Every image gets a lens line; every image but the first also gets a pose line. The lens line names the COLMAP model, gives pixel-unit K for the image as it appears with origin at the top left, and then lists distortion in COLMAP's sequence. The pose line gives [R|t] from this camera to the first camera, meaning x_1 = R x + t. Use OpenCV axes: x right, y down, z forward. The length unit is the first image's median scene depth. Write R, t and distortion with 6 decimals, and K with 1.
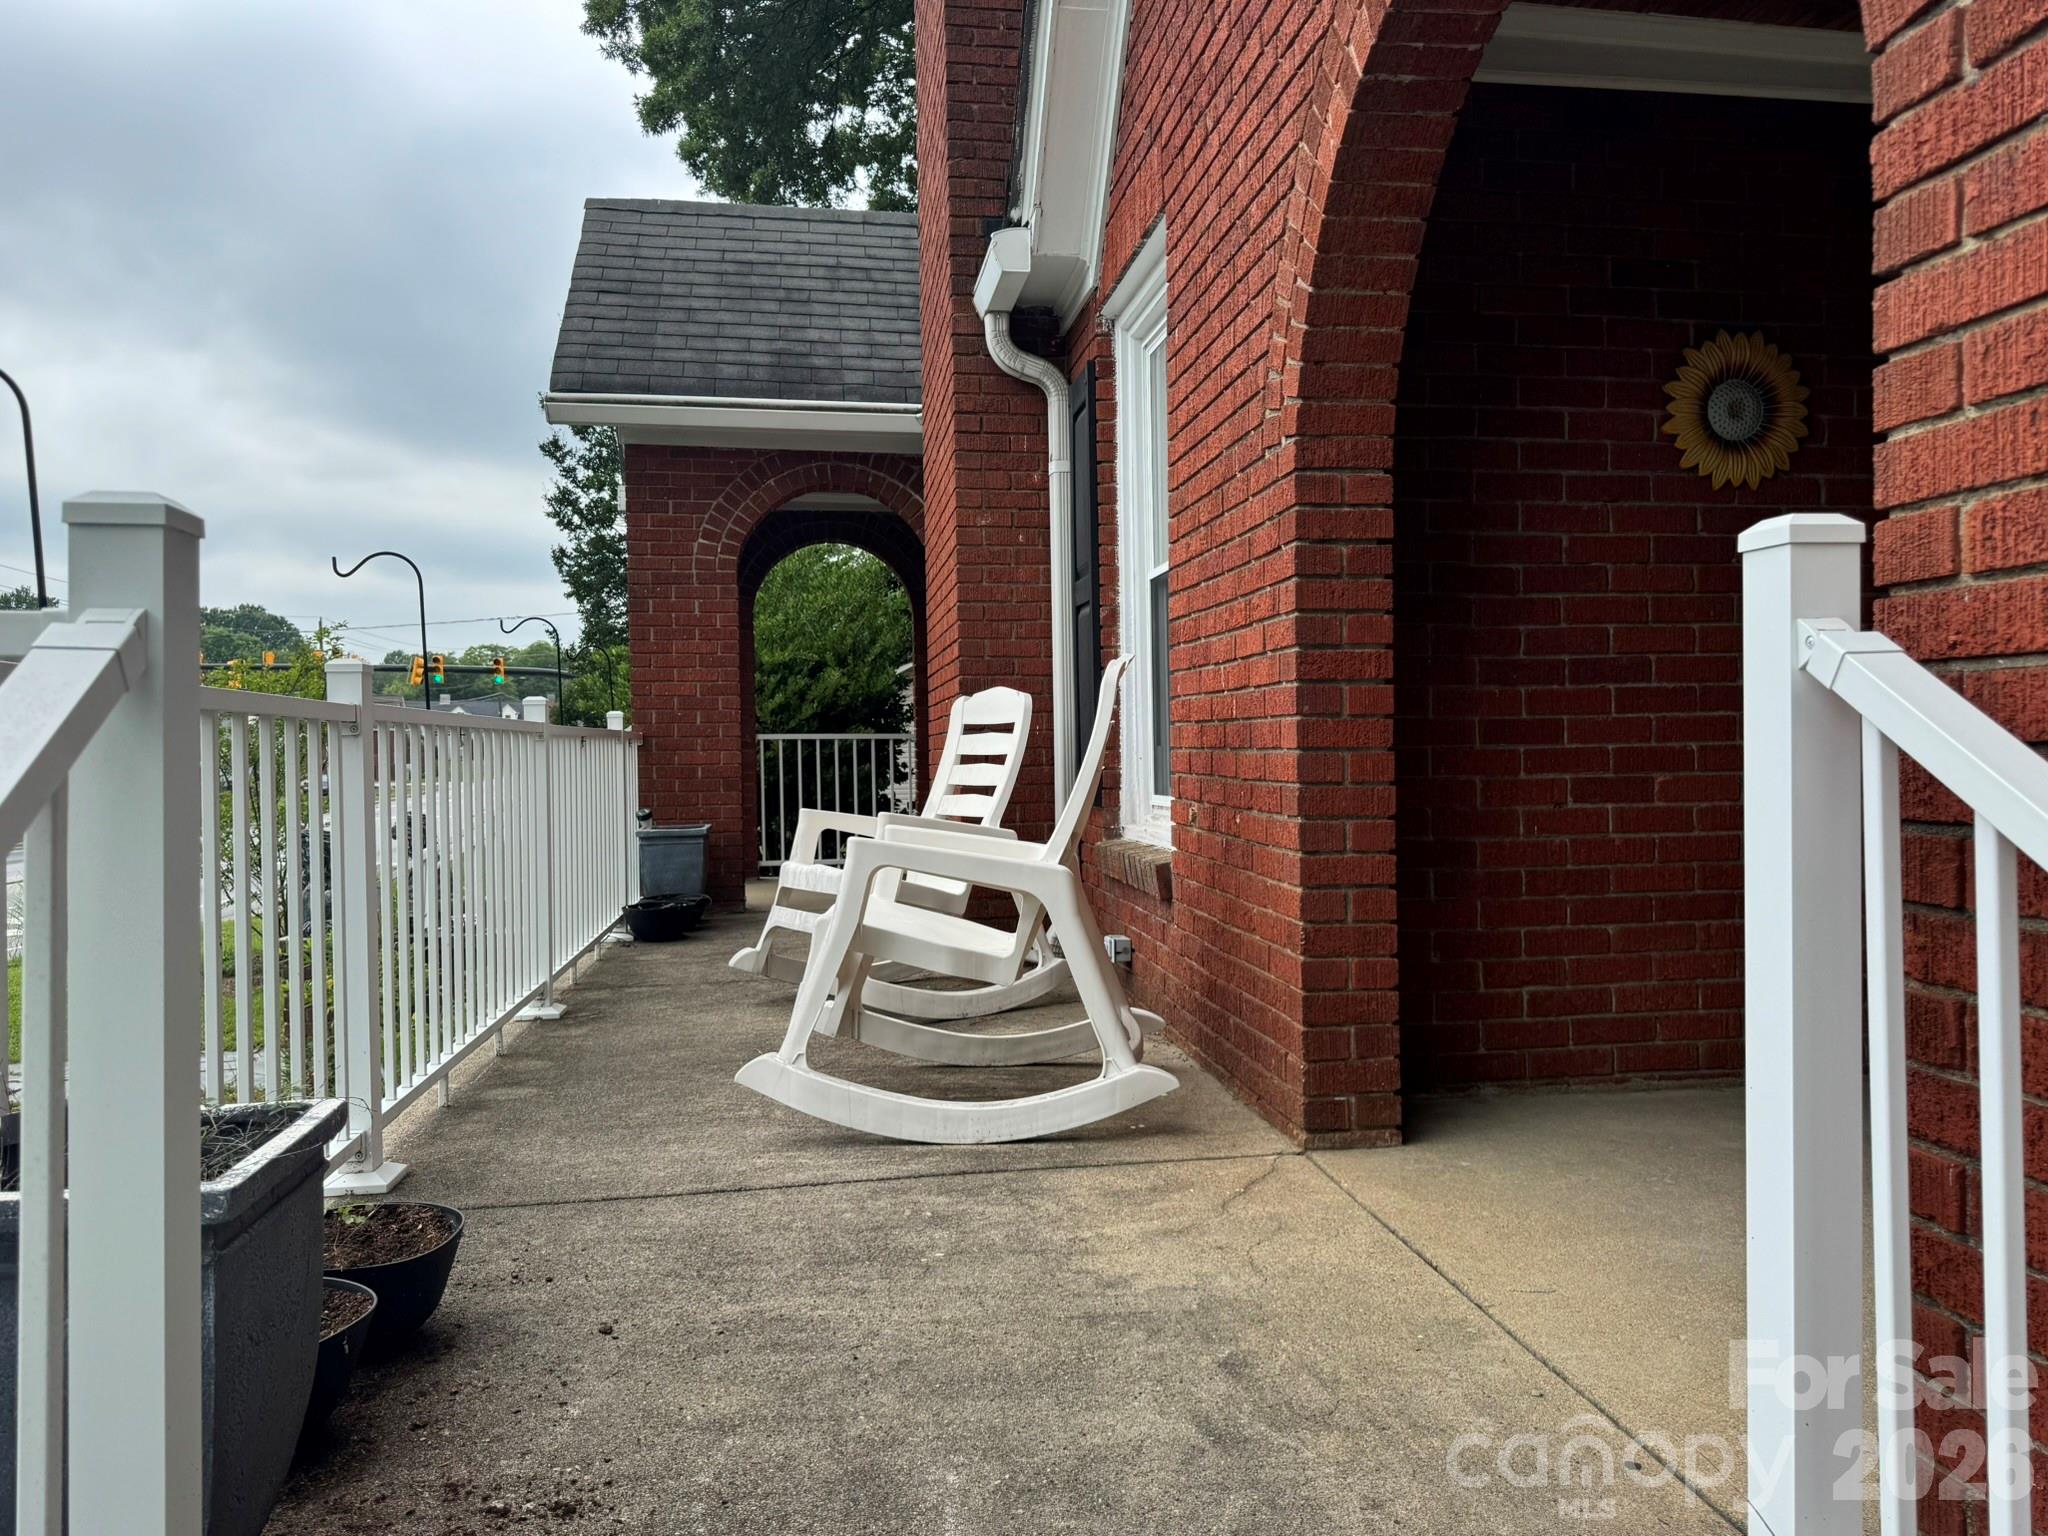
lens RADIAL K [[1444.3, 0, 1033.4], [0, 1444.3, 773.2], [0, 0, 1]] dist [0.013102, -0.026359]
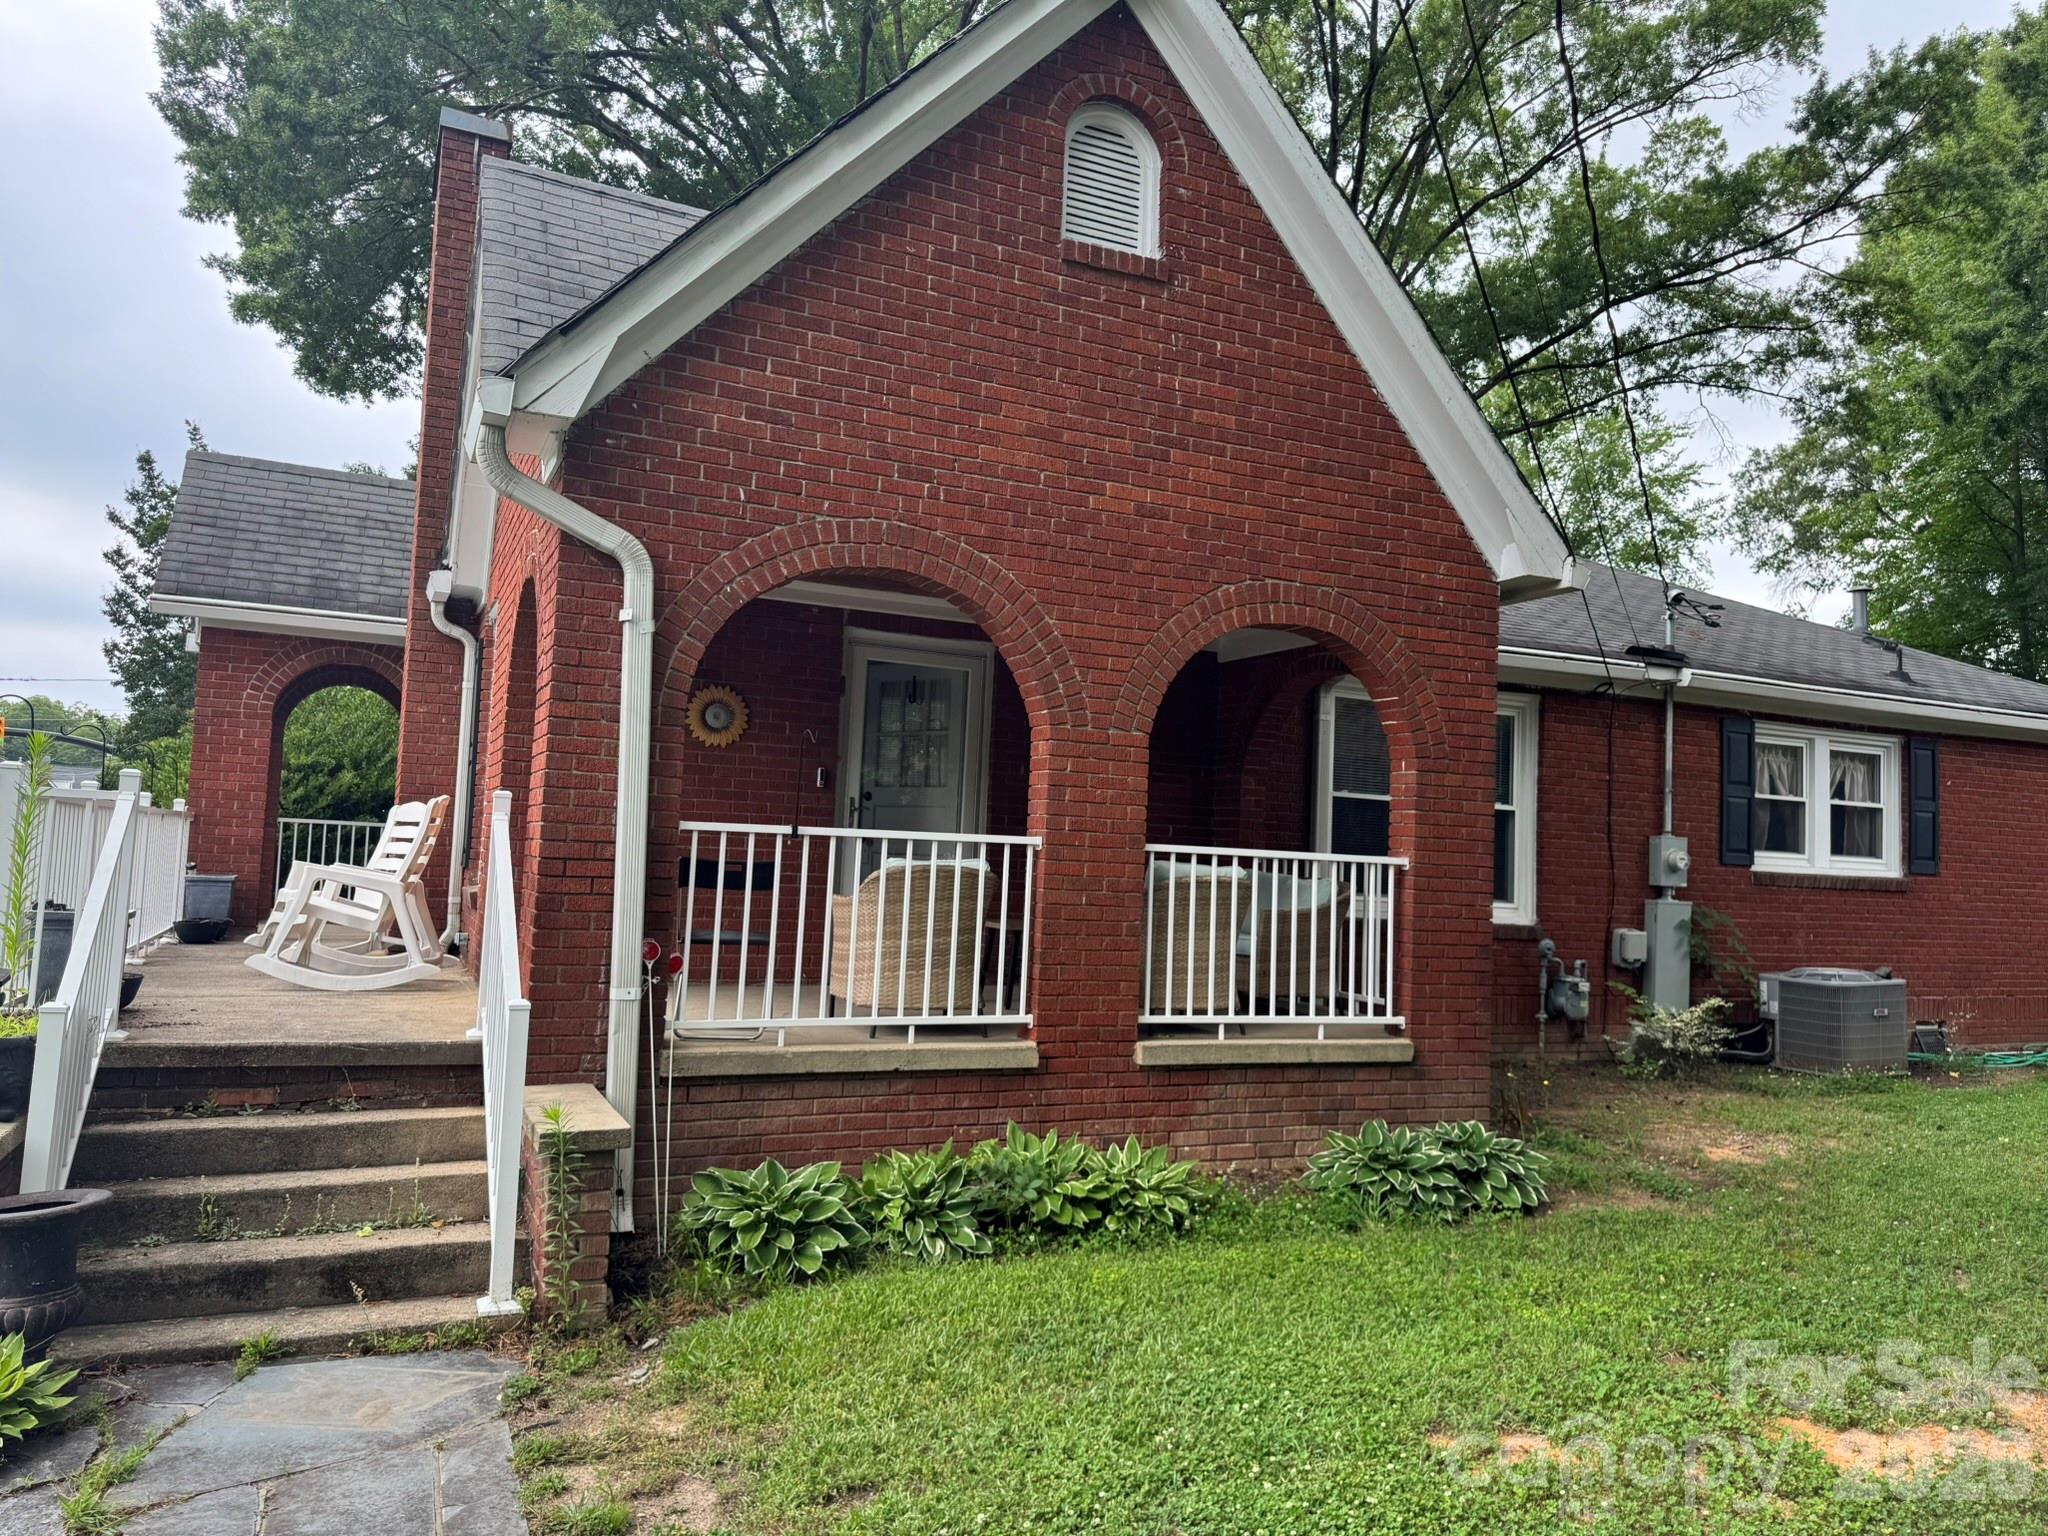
lens RADIAL K [[1444.3, 0, 1014.6], [0, 1444.3, 747.9], [0, 0, 1]] dist [0.013102, -0.026359]
pose [[0.960780, 0.077169, 0.266359, 0.134611], [-0.052173, 0.993650, -0.099687, 0.010090], [-0.272360, 0.081881, 0.958705, -0.634631]]
